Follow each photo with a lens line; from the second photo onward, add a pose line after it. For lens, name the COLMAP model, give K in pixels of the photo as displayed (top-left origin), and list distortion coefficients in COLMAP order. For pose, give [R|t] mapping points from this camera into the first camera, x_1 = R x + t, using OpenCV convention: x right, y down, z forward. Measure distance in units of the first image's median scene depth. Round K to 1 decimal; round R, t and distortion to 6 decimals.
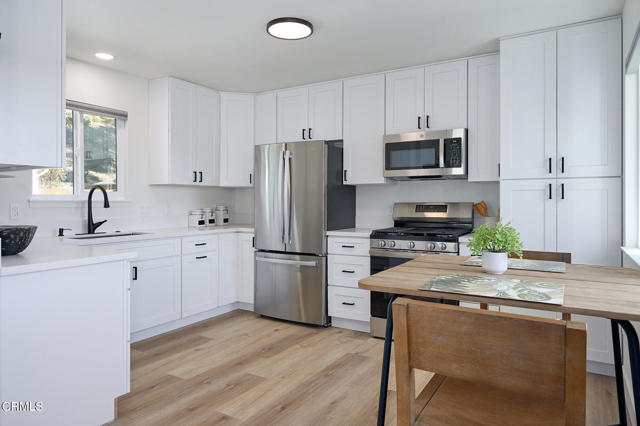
lens RADIAL K [[416.6, 0, 319.3], [0, 416.6, 200.7], [0, 0, 1]] dist [0.000122, -0.000558]
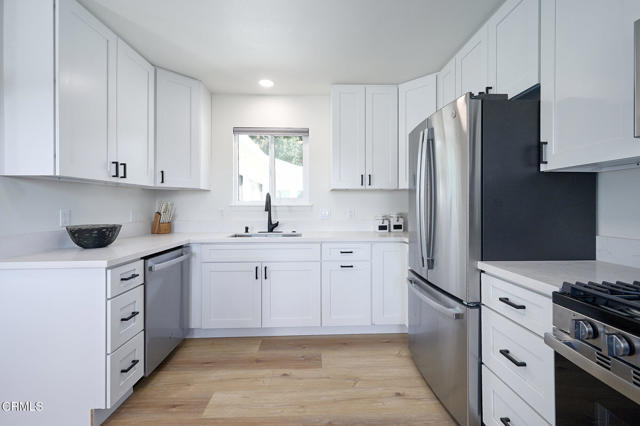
lens RADIAL K [[274.3, 0, 322.1], [0, 274.3, 207.5], [0, 0, 1]] dist [0.000728, 0.000048]
pose [[0.560942, 0.003495, -0.827848, 0.229816], [-0.000036, 0.999991, 0.004197, 0.003806], [0.827855, -0.002325, 0.560937, 0.752399]]
